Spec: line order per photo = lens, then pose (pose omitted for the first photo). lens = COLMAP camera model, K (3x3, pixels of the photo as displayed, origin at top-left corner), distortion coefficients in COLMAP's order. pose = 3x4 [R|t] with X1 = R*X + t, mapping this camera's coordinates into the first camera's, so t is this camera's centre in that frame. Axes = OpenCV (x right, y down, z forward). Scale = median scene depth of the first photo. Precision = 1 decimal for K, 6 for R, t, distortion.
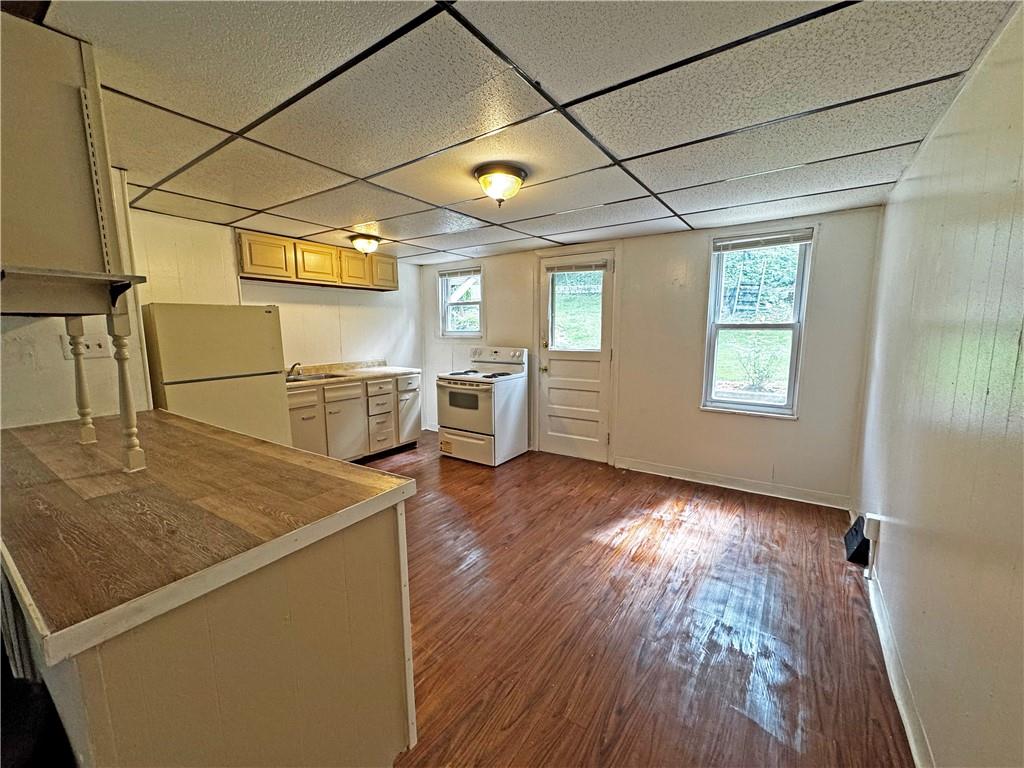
lens RADIAL K [[414.8, 0, 503.6], [0, 414.8, 382.0], [0, 0, 1]] dist [0.000022, -0.000001]
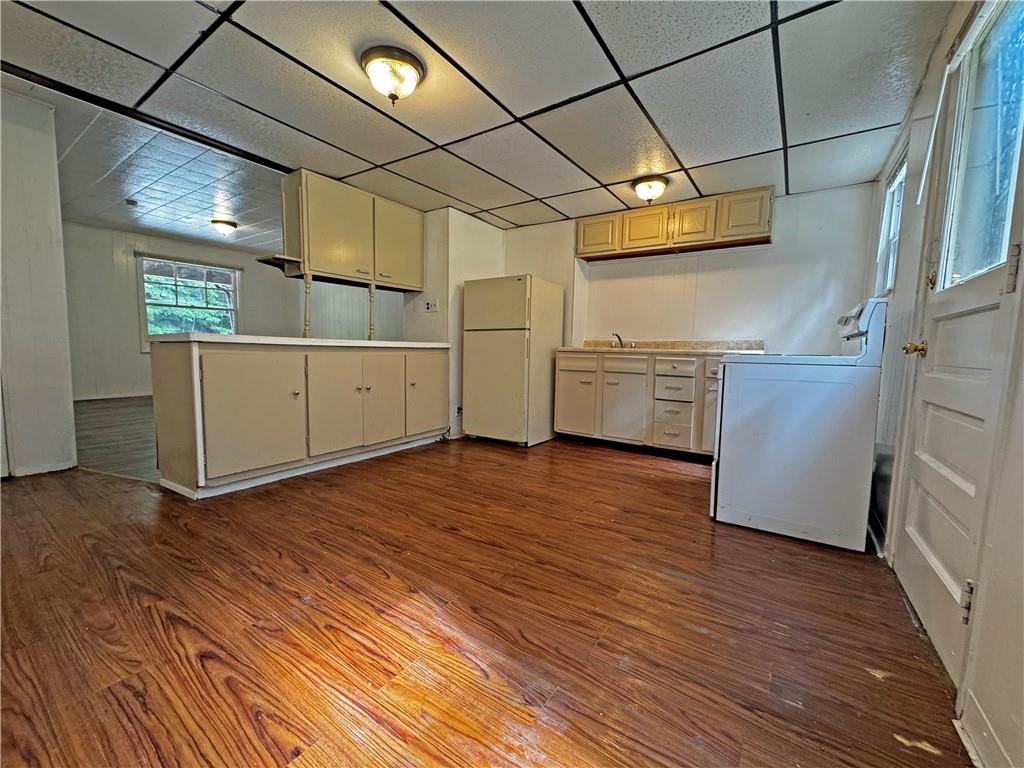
lens RADIAL K [[409.4, 0, 512.0], [0, 409.4, 384.0], [0, 0, 1]] dist [0.001099, -0.000368]
pose [[0.020560, 0.096034, -0.995166, 0.554871], [-0.153709, 0.983846, 0.091766, 0.026139], [0.987902, 0.151080, 0.034990, 0.800656]]
